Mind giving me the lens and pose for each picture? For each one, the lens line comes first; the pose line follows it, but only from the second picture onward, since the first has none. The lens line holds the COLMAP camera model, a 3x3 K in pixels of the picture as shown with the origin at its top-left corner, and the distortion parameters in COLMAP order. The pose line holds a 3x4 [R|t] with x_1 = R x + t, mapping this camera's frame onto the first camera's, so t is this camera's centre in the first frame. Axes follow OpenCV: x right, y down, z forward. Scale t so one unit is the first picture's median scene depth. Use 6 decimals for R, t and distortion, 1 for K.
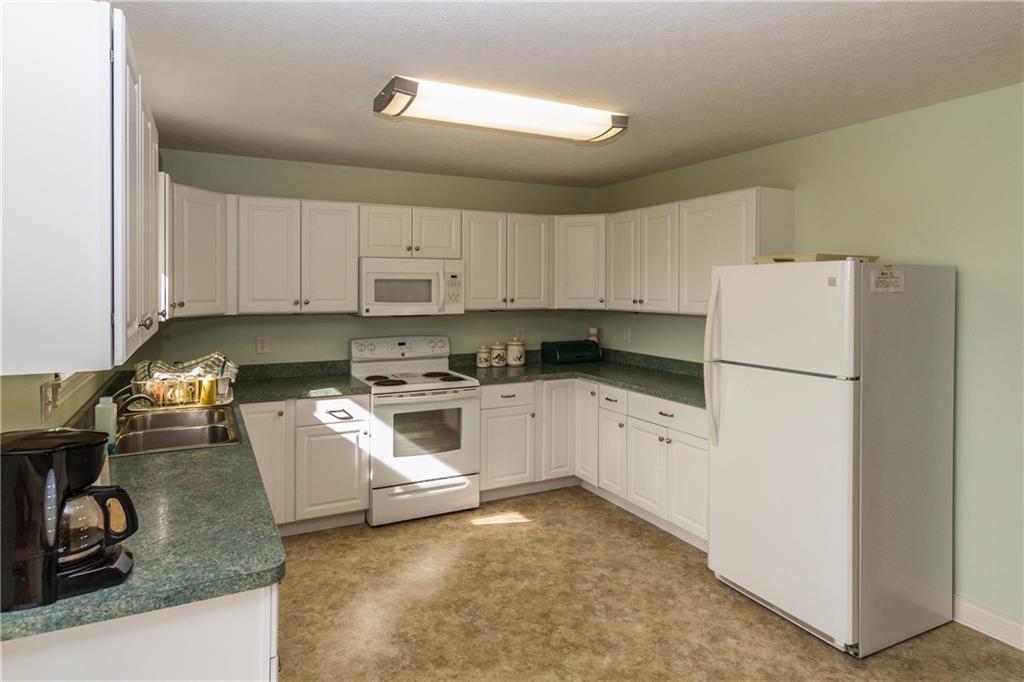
lens RADIAL K [[573.9, 0, 481.7], [0, 573.9, 289.9], [0, 0, 1]] dist [0.000982, 0.000778]
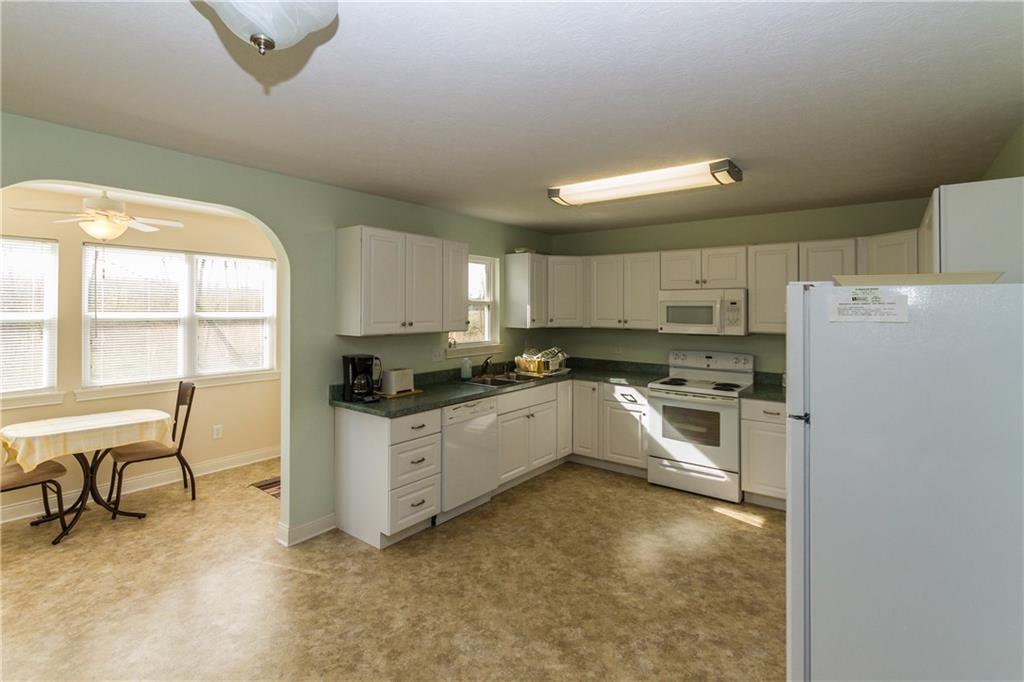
lens RADIAL K [[479.8, 0, 512.7], [0, 479.8, 299.5], [0, 0, 1]] dist [-0.018481, -0.000022]
pose [[0.444737, -0.016370, -0.895512, 0.717387], [-0.009828, 0.999684, -0.023154, -0.004242], [0.895607, 0.019098, 0.444435, 0.176401]]
